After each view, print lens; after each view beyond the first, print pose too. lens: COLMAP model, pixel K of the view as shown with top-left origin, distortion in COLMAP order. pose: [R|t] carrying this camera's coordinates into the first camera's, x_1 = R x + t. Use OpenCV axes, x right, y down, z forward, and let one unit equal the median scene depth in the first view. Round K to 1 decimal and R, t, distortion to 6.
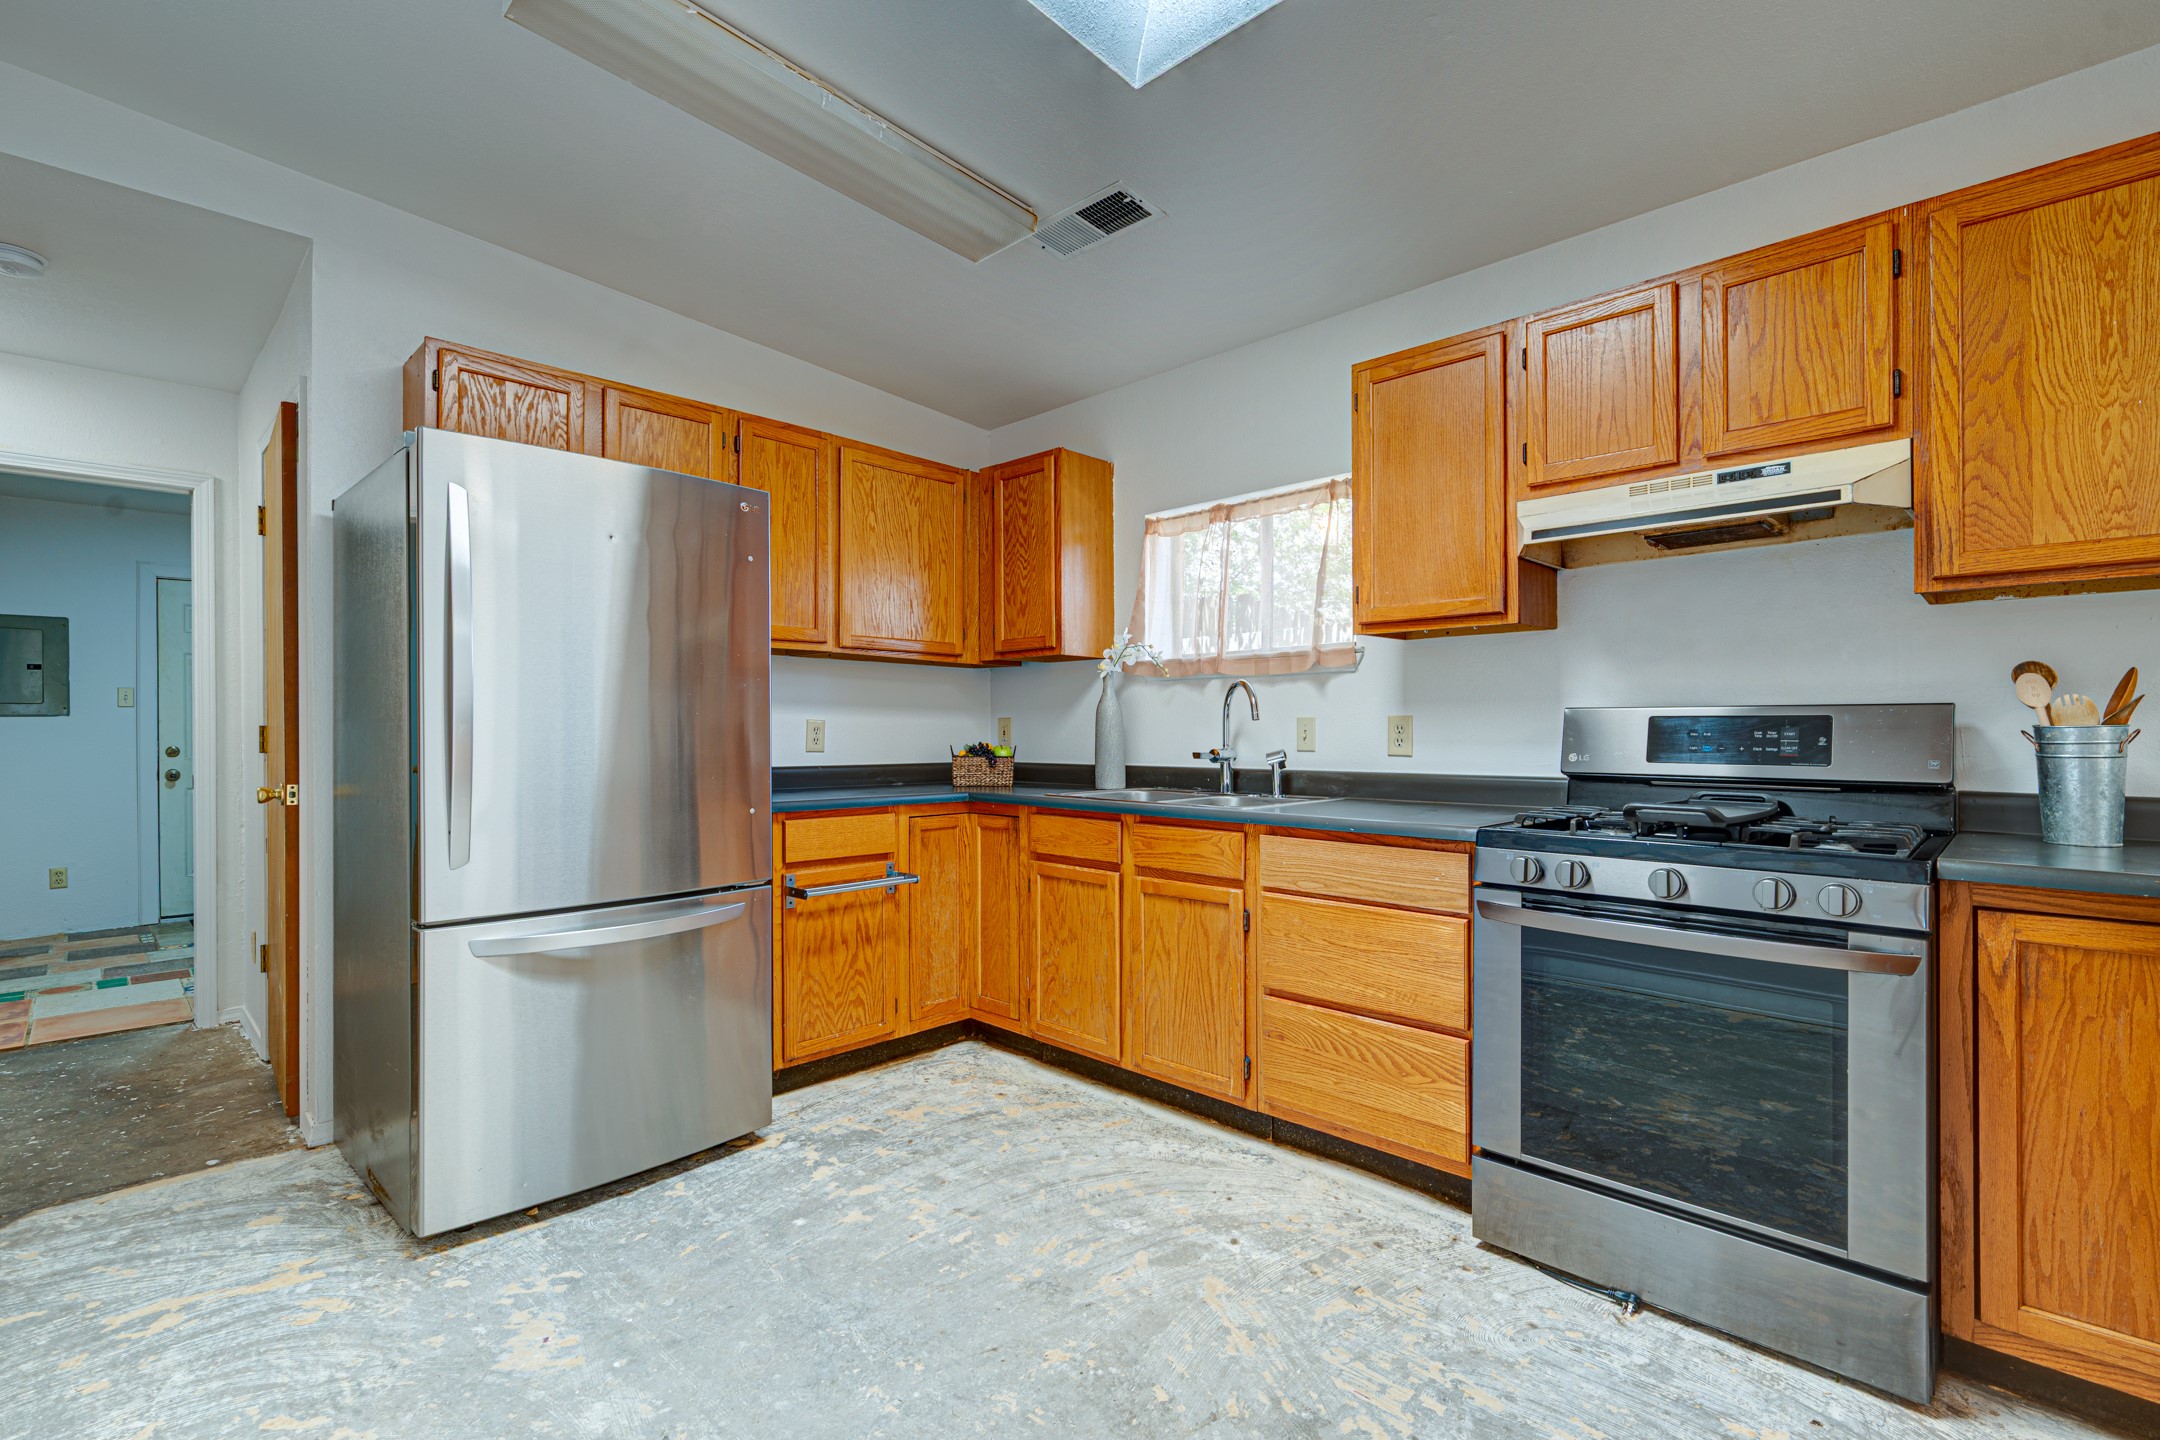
lens RADIAL K [[987.6, 0, 1080.0], [0, 987.6, 720.0], [0, 0, 1]] dist [-0.000483, -0.000117]
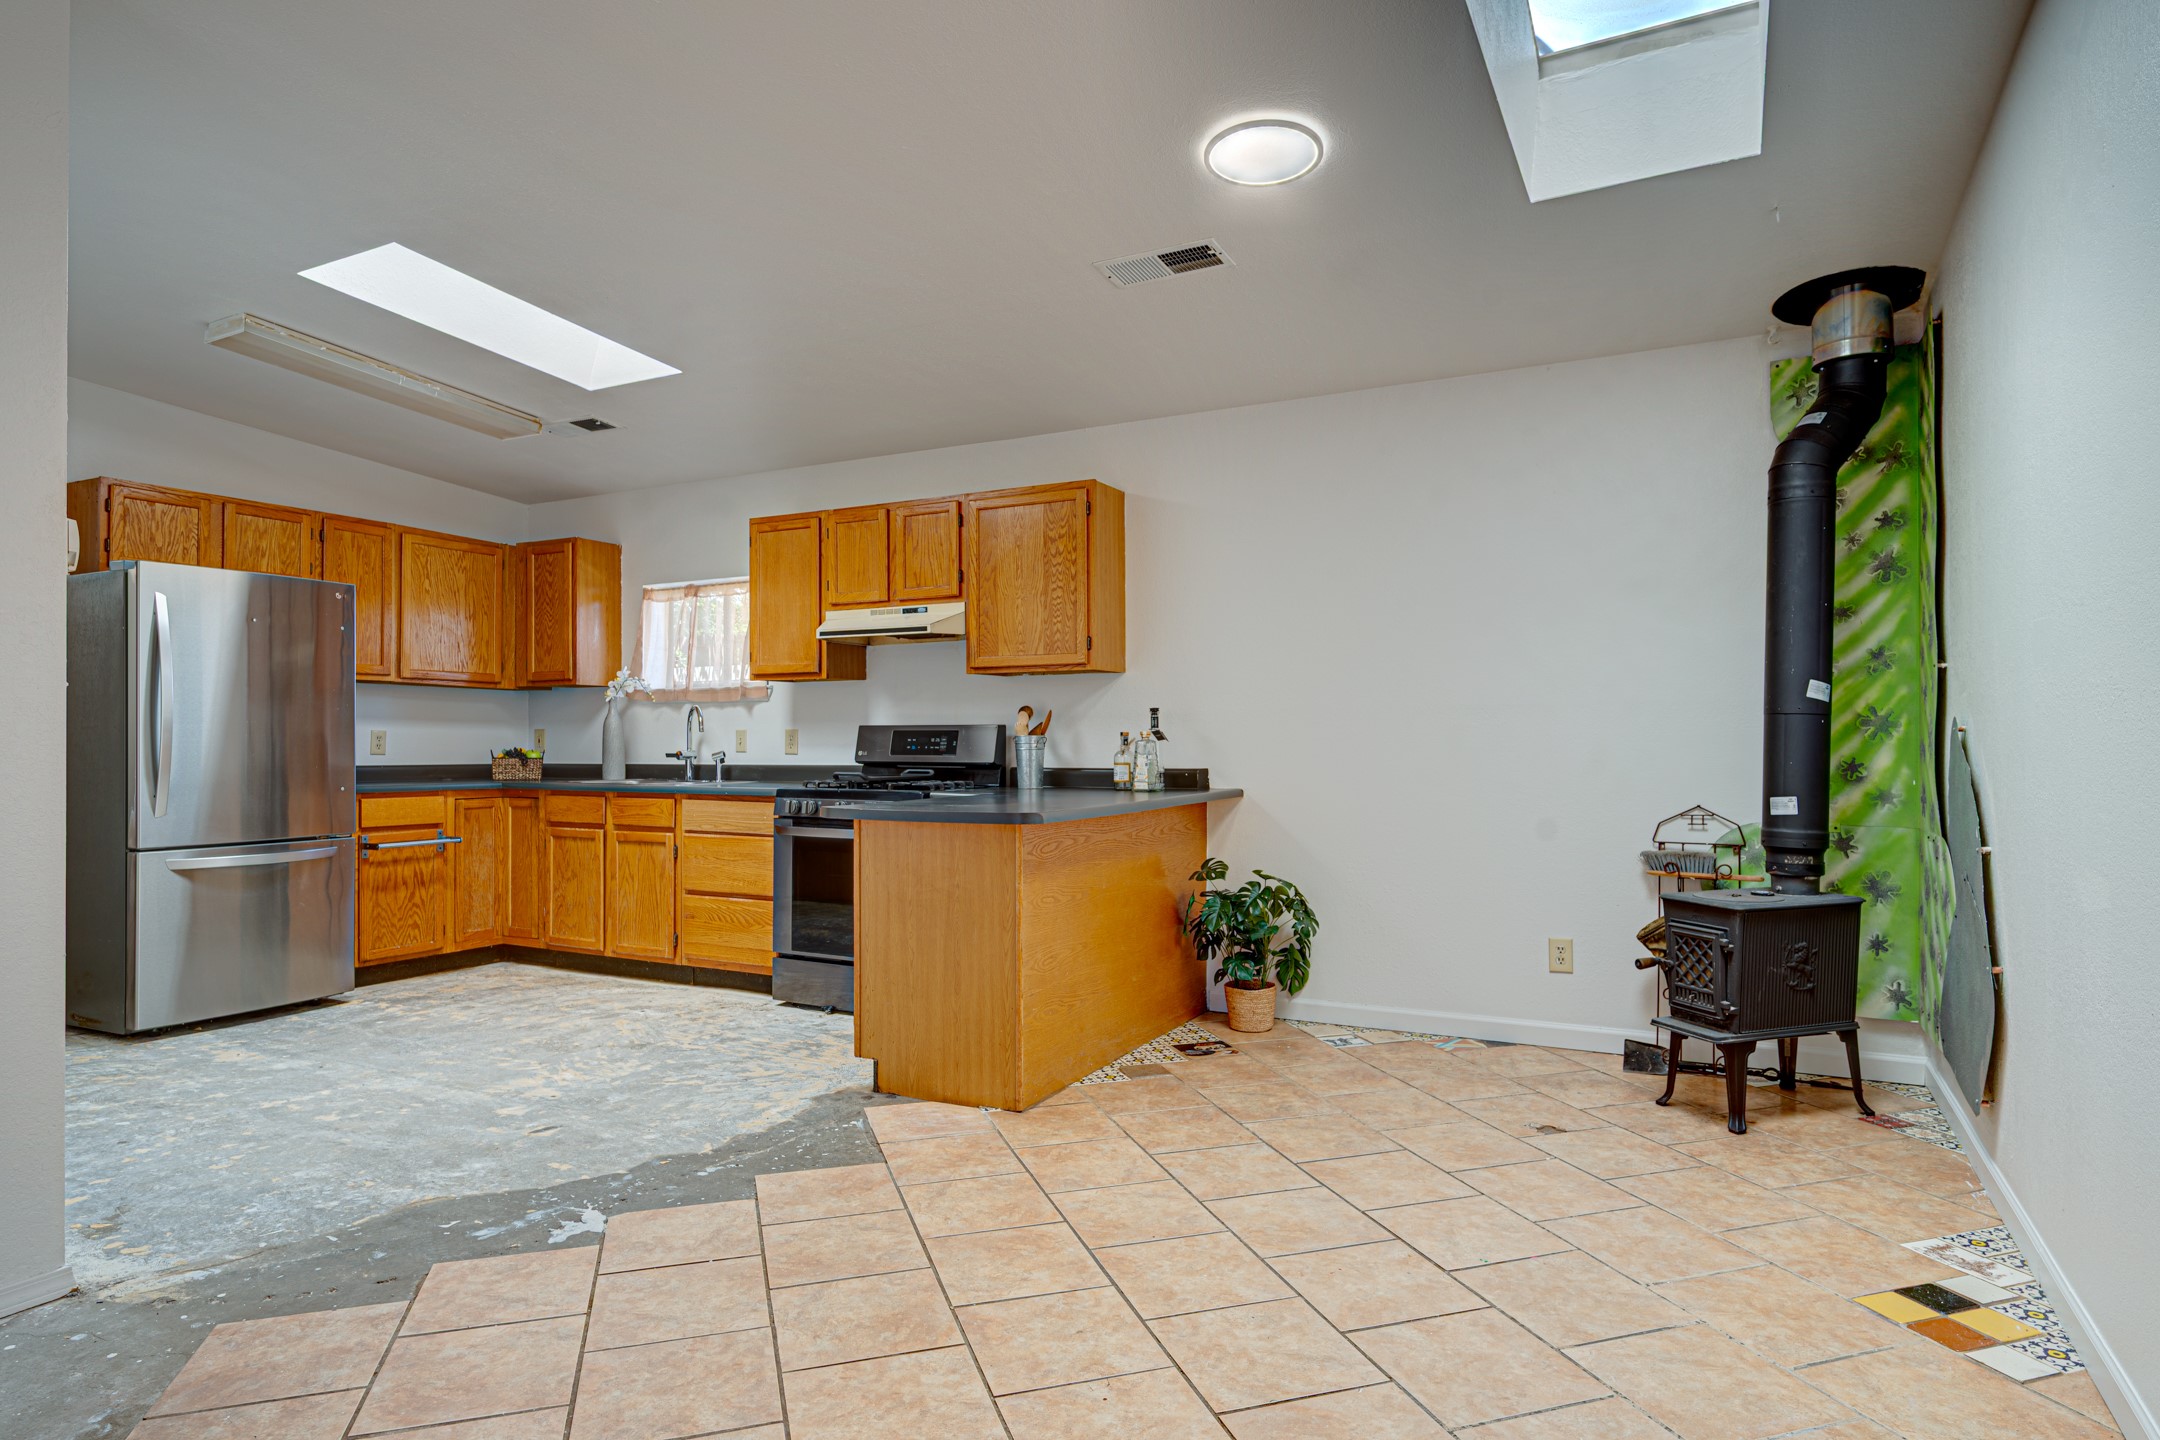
lens RADIAL K [[1222.2, 0, 1081.3], [0, 1222.2, 725.4], [0, 0, 1]] dist [0.001591, 0.000518]
pose [[0.957921, 0.004791, 0.286993, 0.189126], [-0.003440, 0.999981, -0.005212, -0.001975], [-0.287012, 0.004005, 0.957919, -0.967401]]
